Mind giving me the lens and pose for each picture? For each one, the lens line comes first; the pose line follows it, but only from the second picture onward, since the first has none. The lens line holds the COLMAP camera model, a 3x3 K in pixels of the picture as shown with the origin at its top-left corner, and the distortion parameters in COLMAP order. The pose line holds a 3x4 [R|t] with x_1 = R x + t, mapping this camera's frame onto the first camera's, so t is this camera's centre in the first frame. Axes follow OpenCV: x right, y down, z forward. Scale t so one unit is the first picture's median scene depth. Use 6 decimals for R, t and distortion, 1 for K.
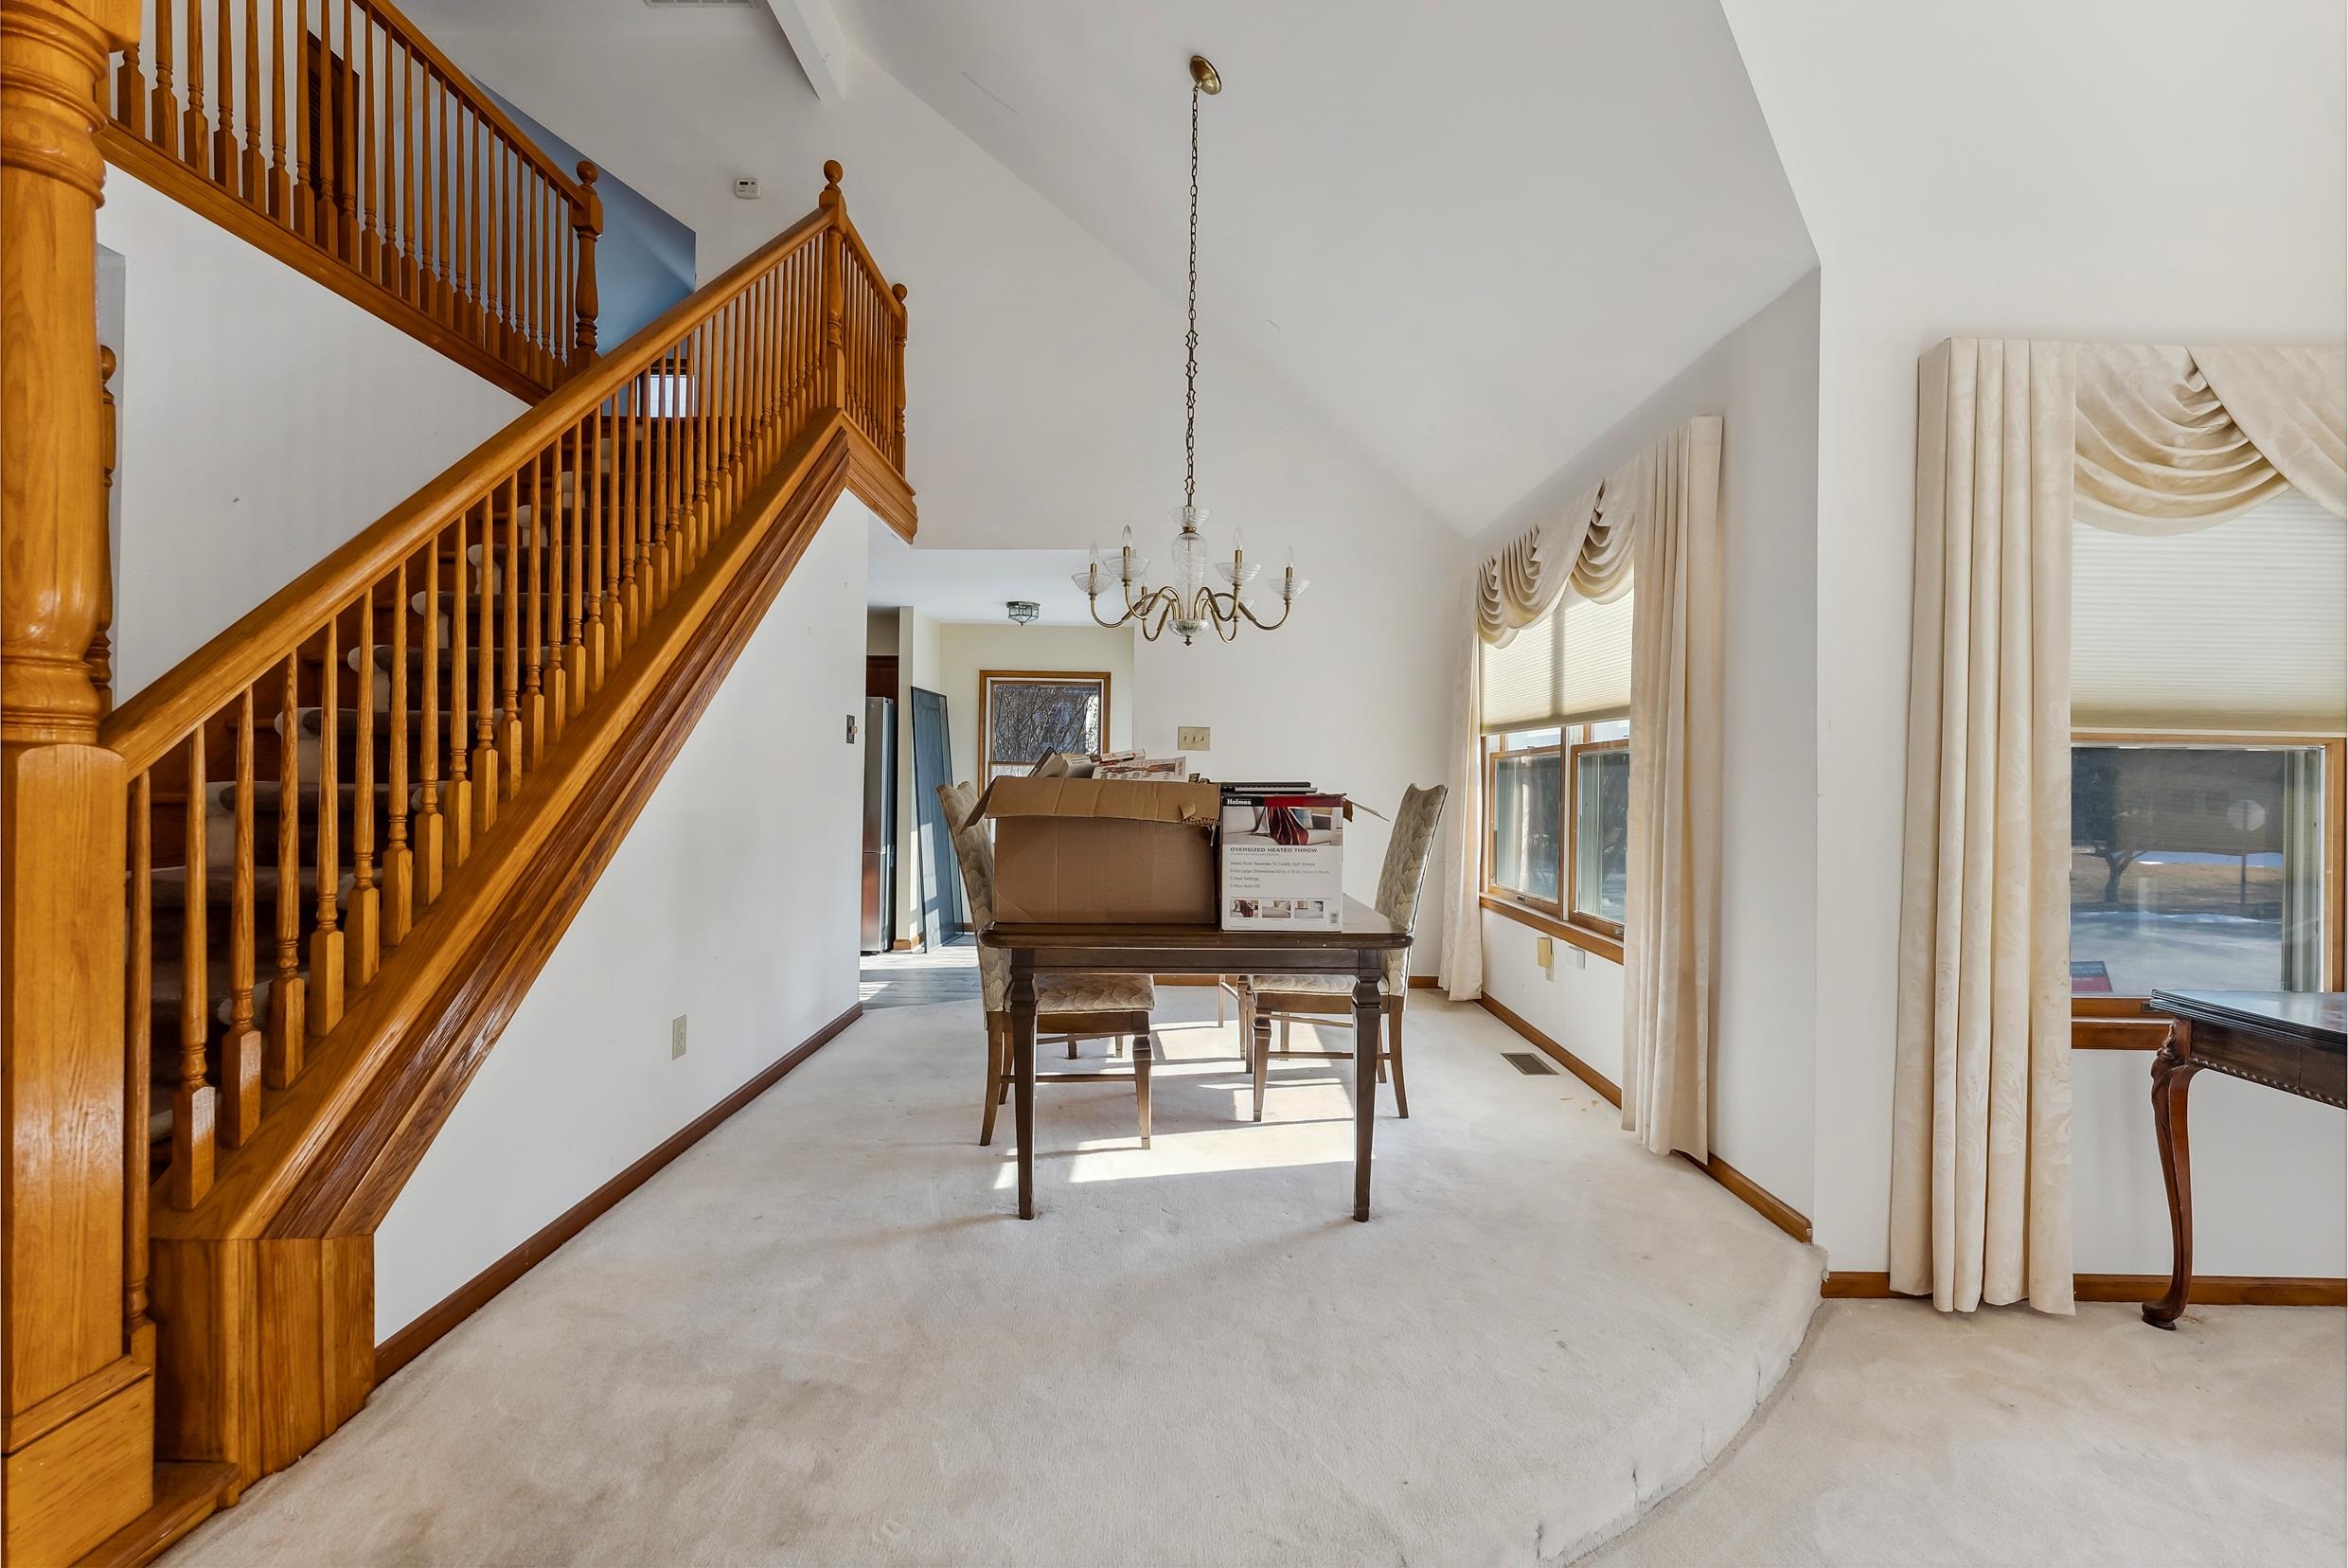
lens RADIAL K [[968.6, 0, 1173.3], [0, 968.6, 779.0], [0, 0, 1]] dist [-0.005545, 0.000482]
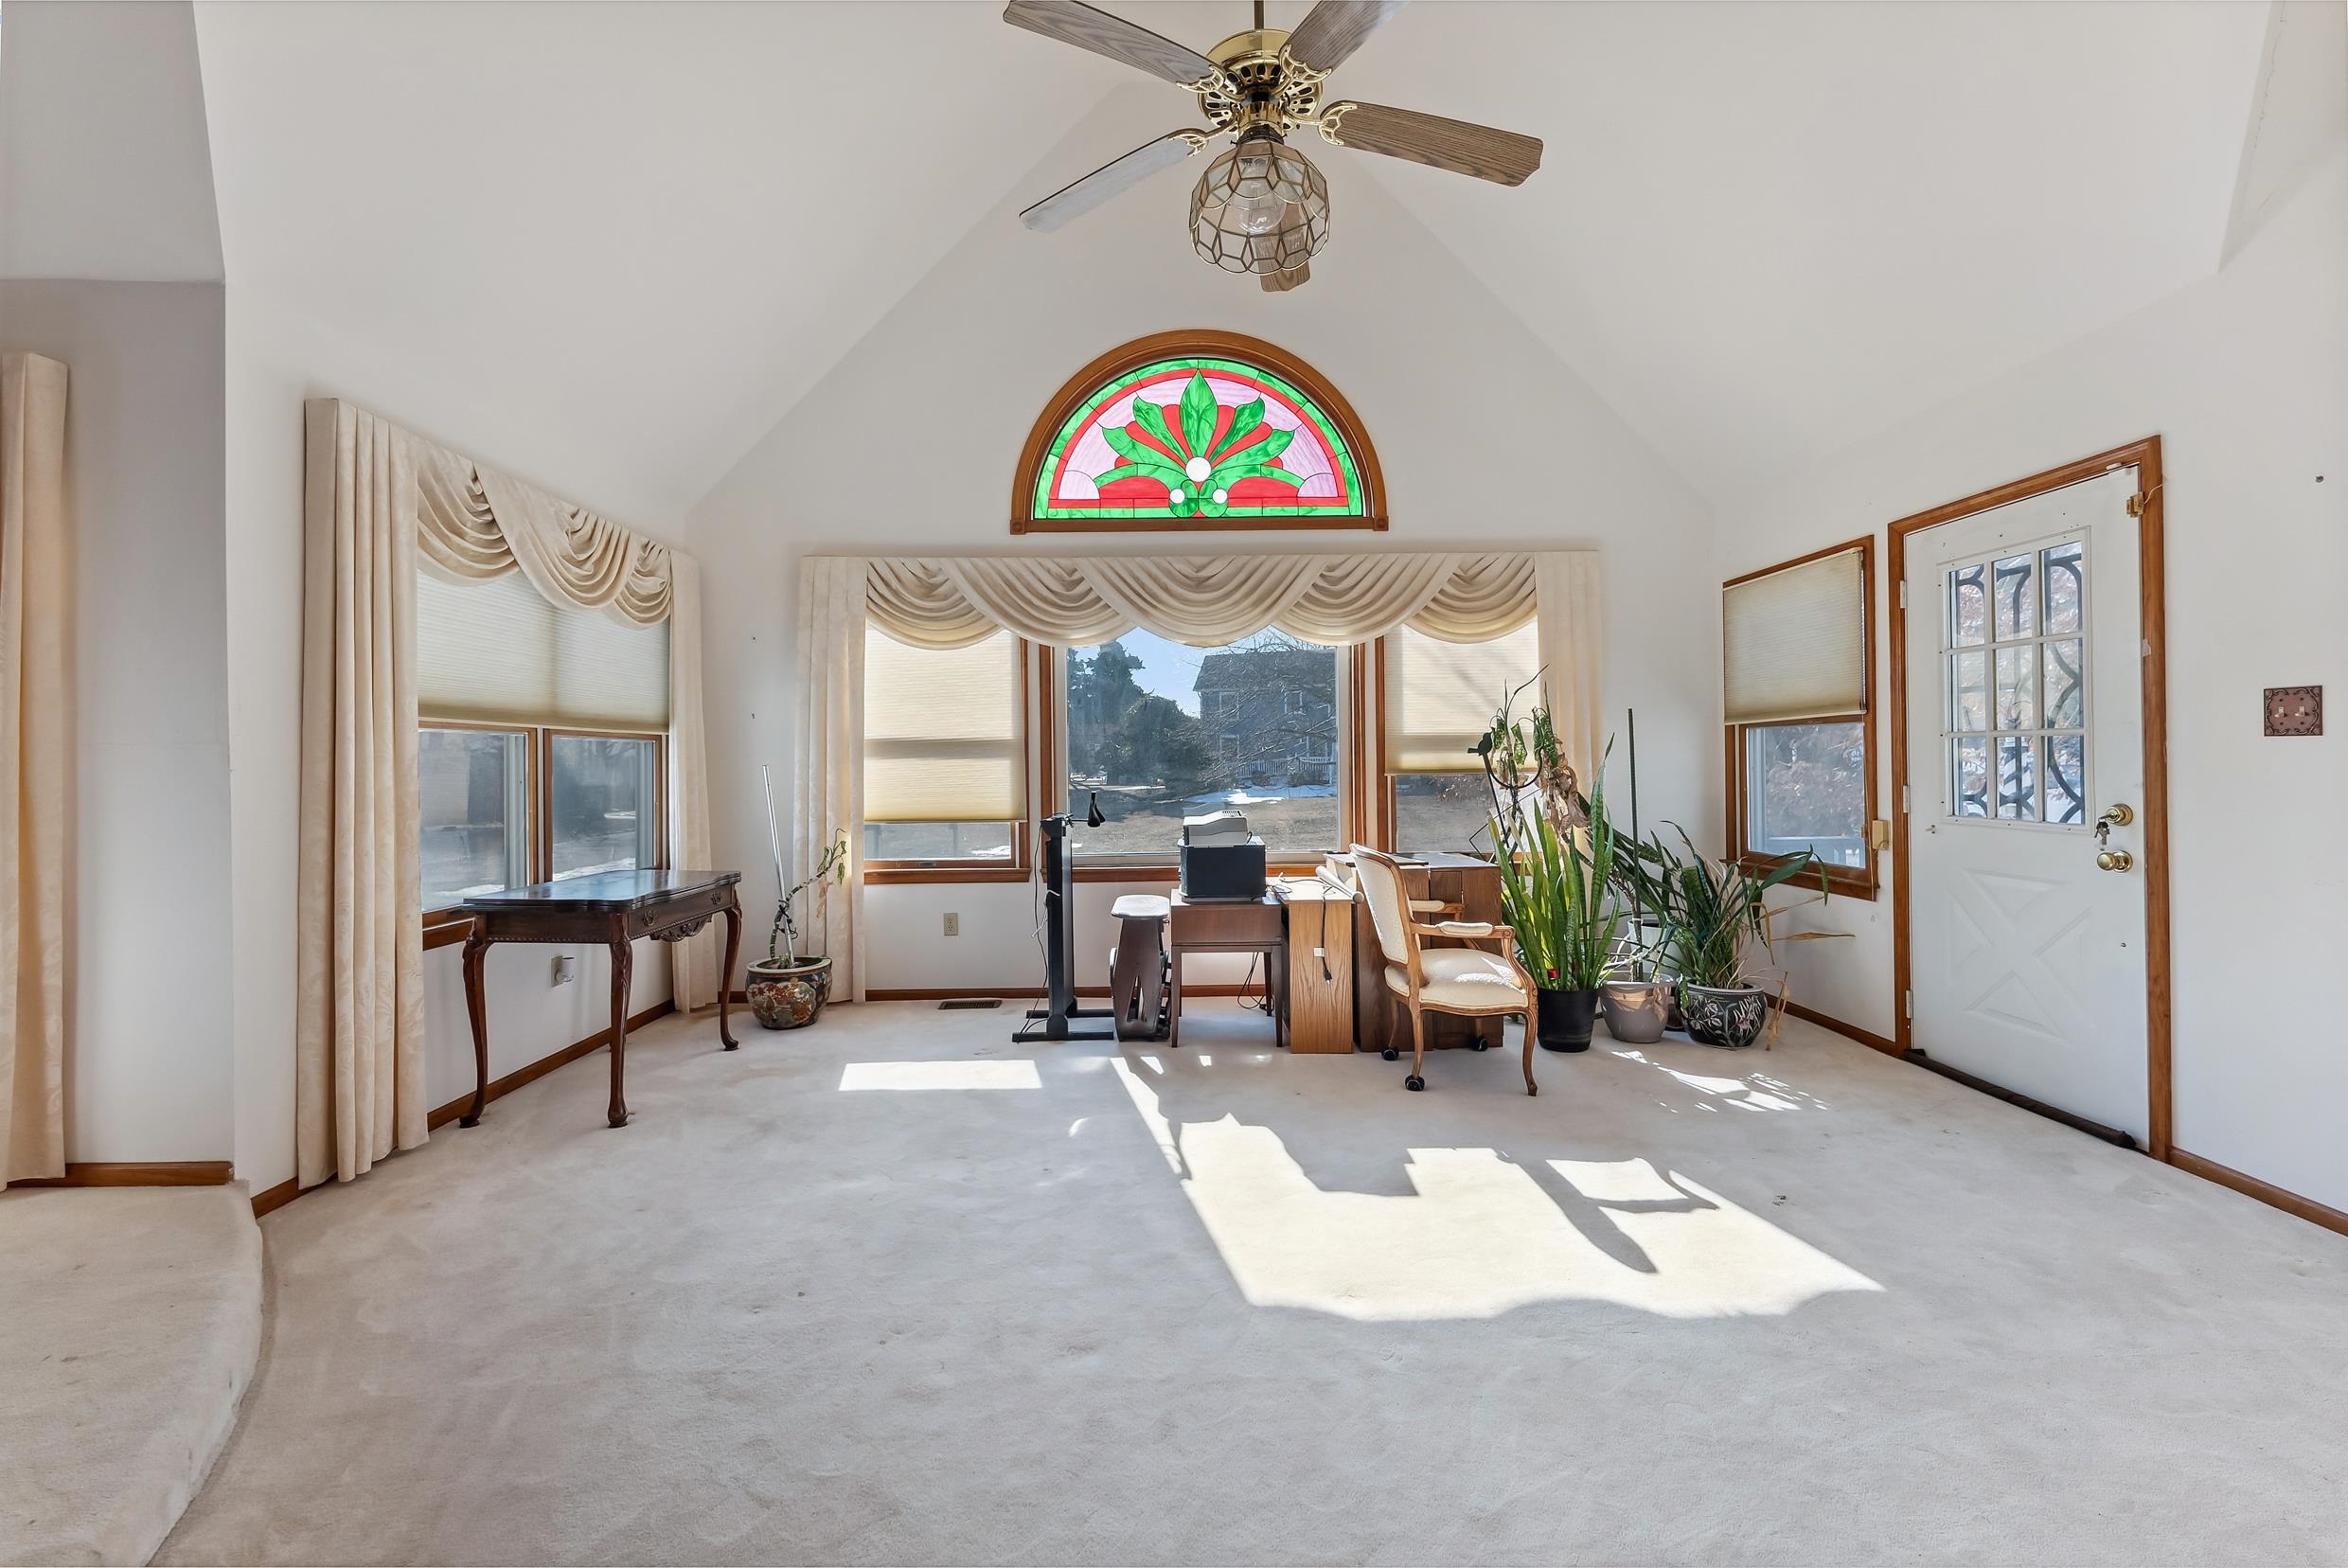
lens RADIAL K [[983.5, 0, 1167.0], [0, 983.5, 756.2], [0, 0, 1]] dist [-0.002780, -0.000291]
pose [[-0.008230, -0.006892, 0.999942, -0.462263], [0.006736, 0.999953, 0.006947, 0.000168], [-0.999943, 0.006793, -0.008183, -0.052462]]
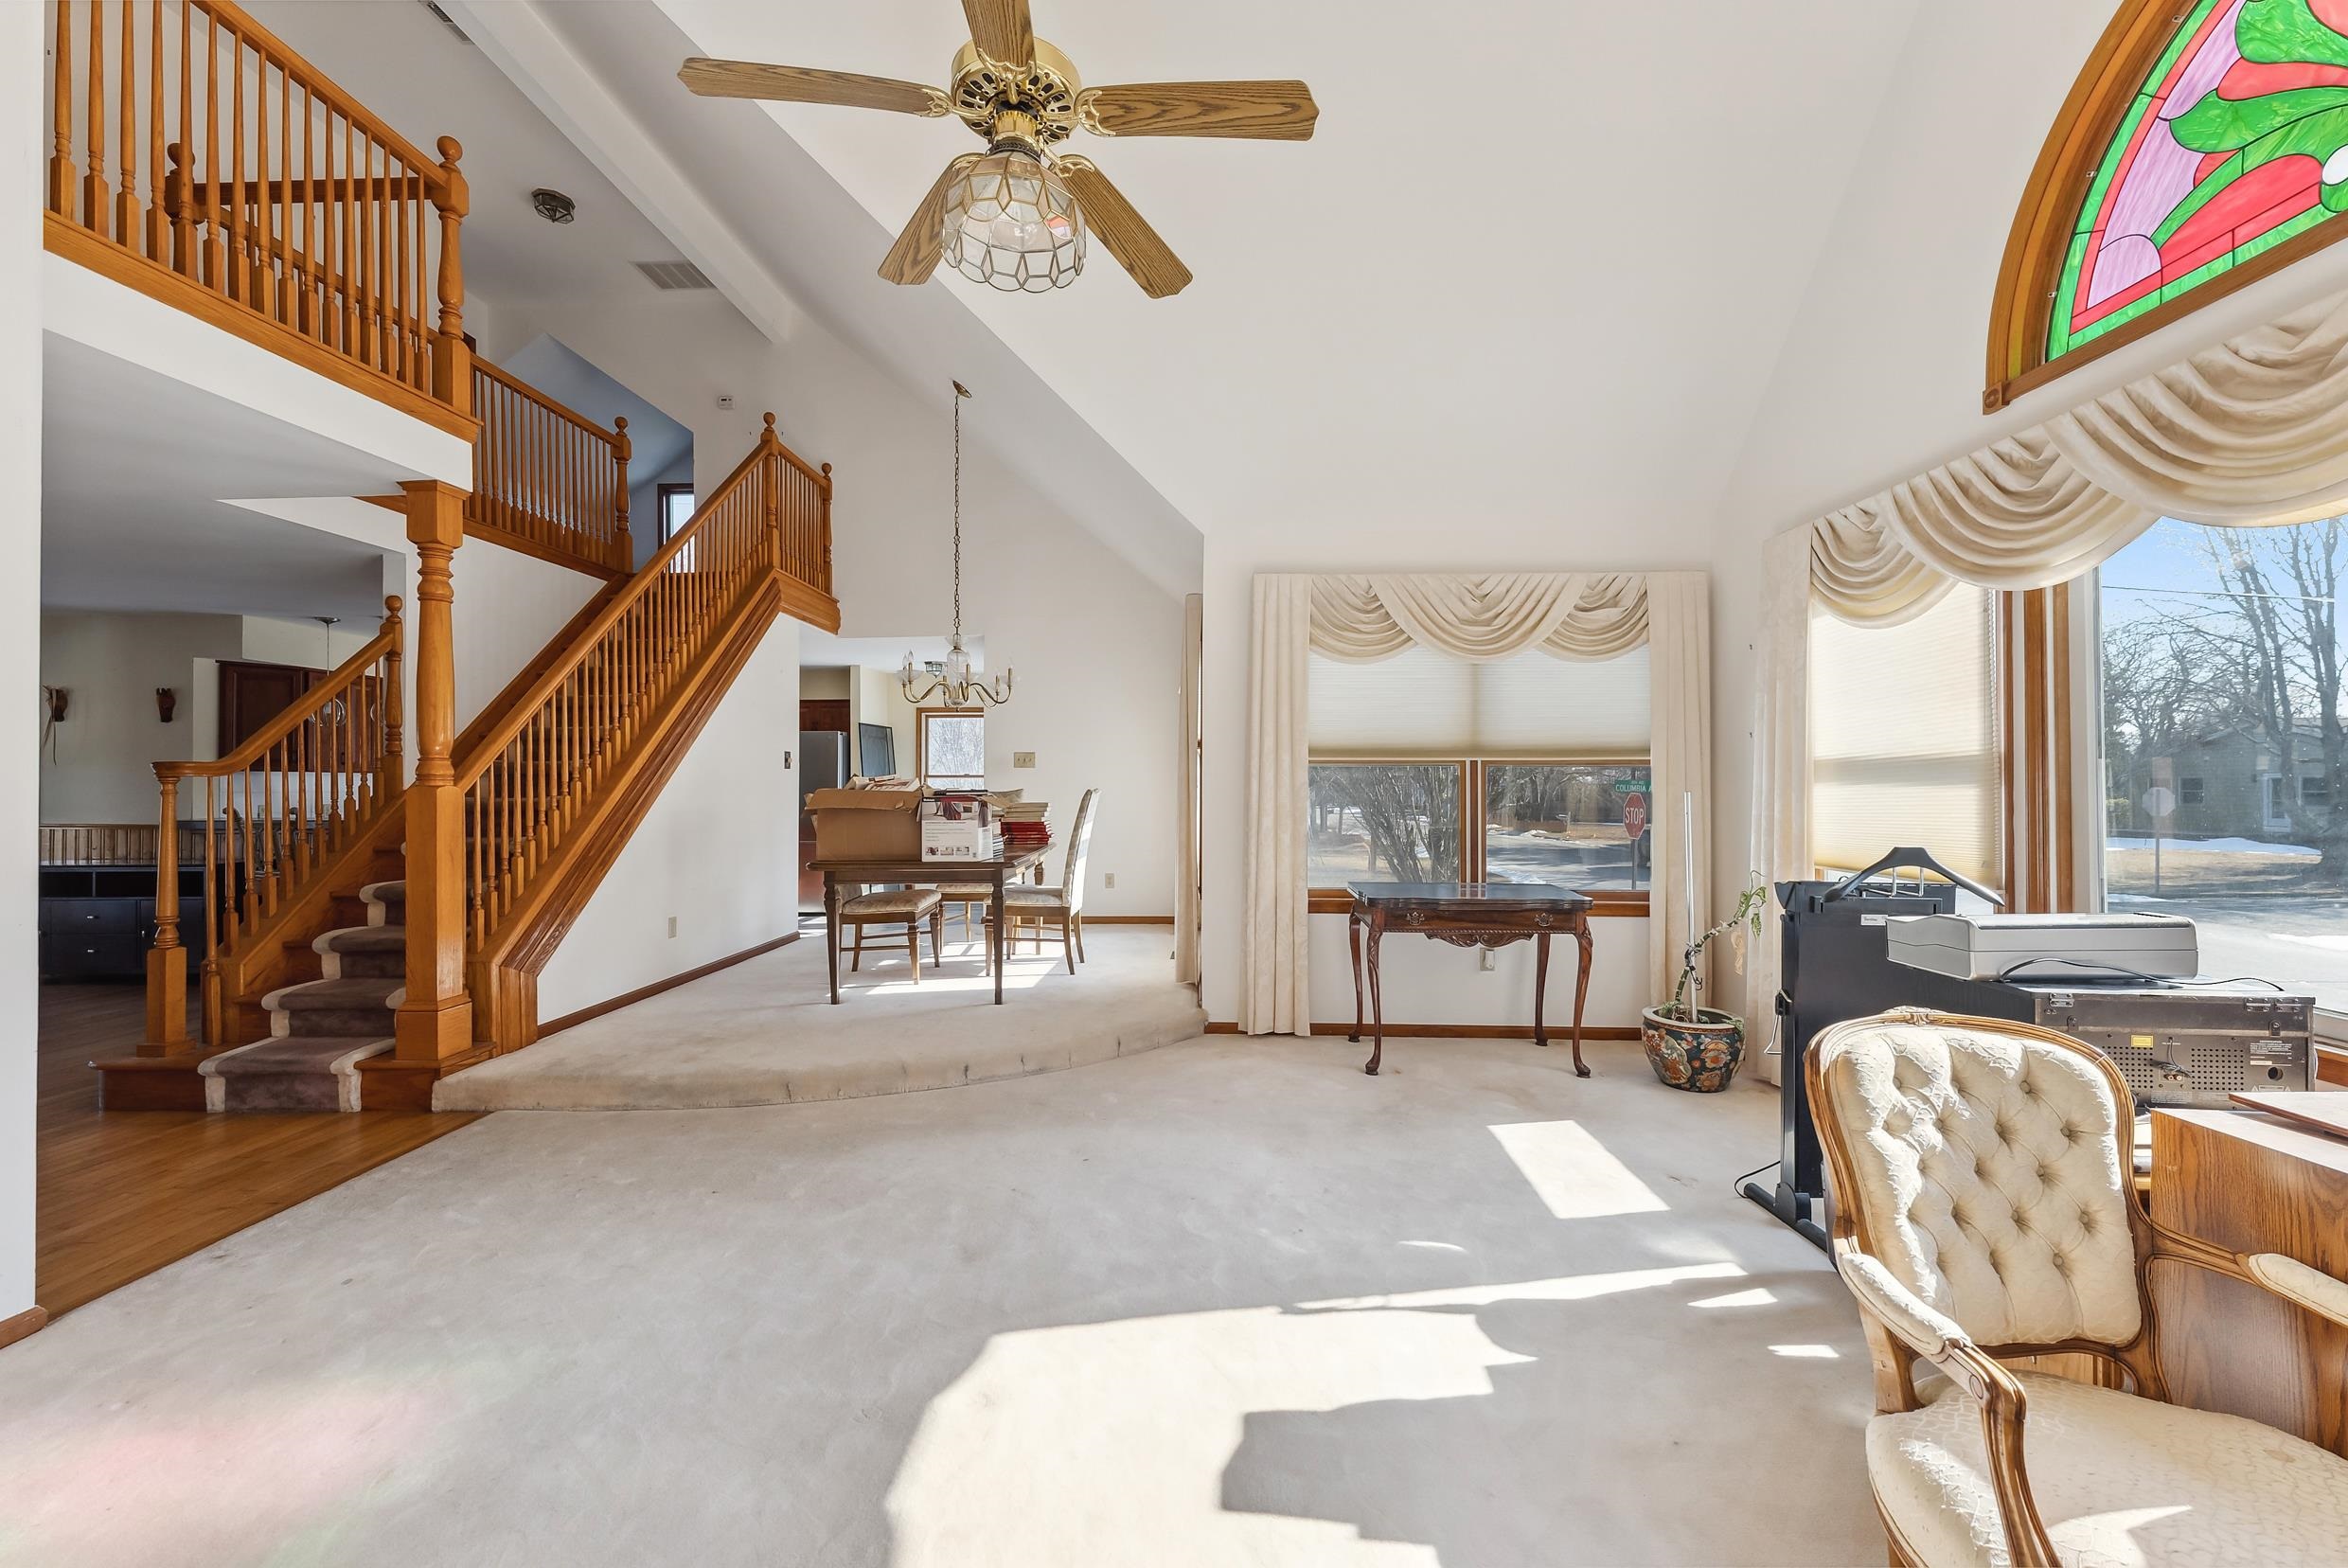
lens RADIAL K [[941.4, 0, 1163.2], [0, 941.4, 781.5], [0, 0, 1]] dist [0.003490, 0.000232]
pose [[0.999058, -0.016107, -0.040304, 0.679966], [0.016041, 0.999869, -0.001946, -0.004167], [0.040330, 0.001298, 0.999186, -1.043127]]
